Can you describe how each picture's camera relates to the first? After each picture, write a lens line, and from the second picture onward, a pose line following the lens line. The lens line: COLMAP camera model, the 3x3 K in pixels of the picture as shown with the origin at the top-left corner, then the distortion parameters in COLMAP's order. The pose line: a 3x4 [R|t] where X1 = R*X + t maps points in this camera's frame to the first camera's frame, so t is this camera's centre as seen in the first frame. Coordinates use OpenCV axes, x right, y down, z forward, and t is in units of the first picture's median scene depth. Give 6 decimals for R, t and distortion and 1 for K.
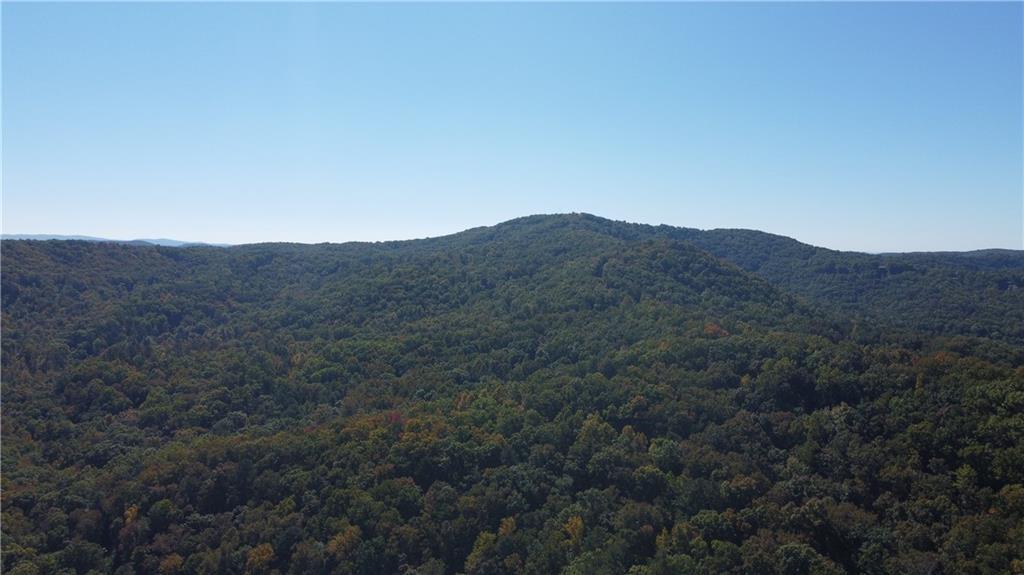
lens RADIAL K [[764.1, 0, 517.2], [0, 764.1, 287.5], [0, 0, 1]] dist [-0.004934, 0.001366]
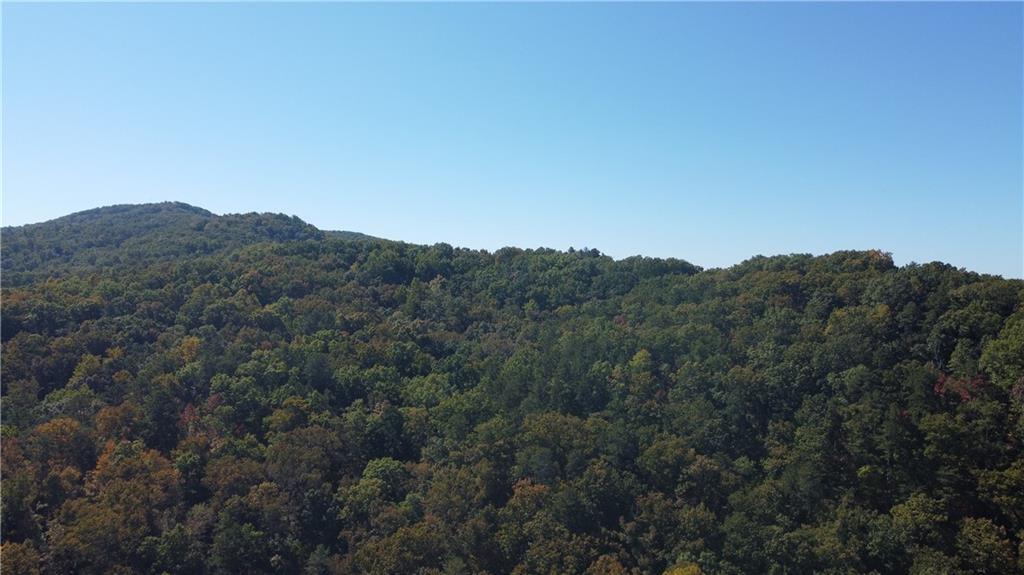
lens RADIAL K [[764.1, 0, 511.8], [0, 764.1, 287.5], [0, 0, 1]] dist [-0.004934, 0.001366]
pose [[0.875537, 0.006497, 0.483108, -0.029511], [0.010542, 0.999415, -0.032545, 0.202827], [-0.483036, 0.033588, 0.874956, -0.054273]]
